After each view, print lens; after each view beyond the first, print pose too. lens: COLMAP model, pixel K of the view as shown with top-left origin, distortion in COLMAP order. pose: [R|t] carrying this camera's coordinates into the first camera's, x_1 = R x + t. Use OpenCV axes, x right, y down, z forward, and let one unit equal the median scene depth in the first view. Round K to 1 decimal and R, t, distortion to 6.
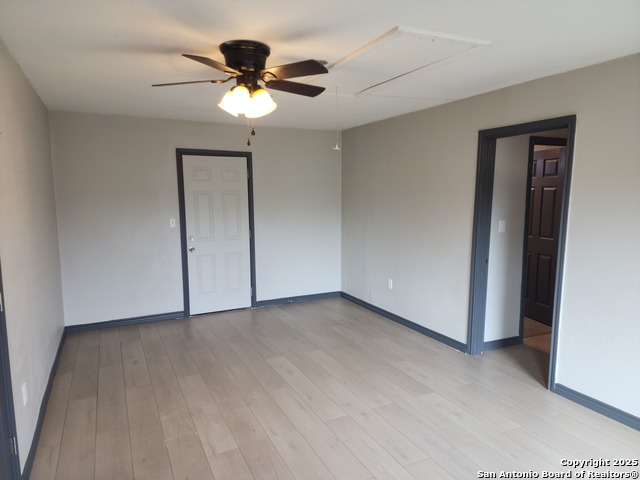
lens RADIAL K [[429.0, 0, 317.4], [0, 429.0, 241.8], [0, 0, 1]] dist [0.091061, -0.072555]
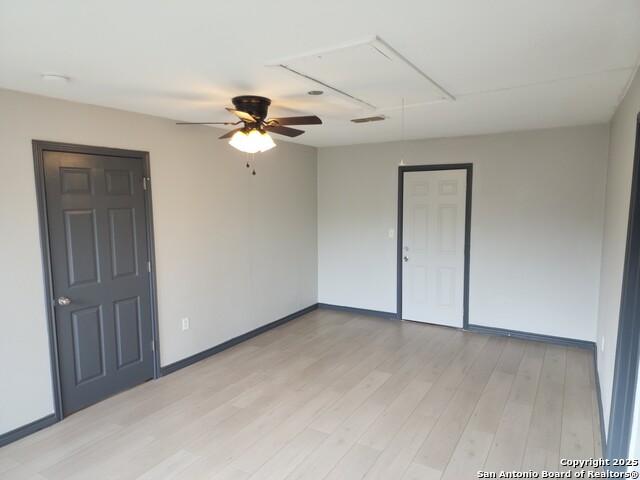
lens RADIAL K [[429.0, 0, 317.4], [0, 429.0, 241.8], [0, 0, 1]] dist [0.091061, -0.072555]
pose [[0.545631, 0.087443, -0.833451, 0.492297], [-0.099627, 0.994257, 0.039091, -0.045354], [0.832082, 0.061705, 0.551209, 0.228831]]
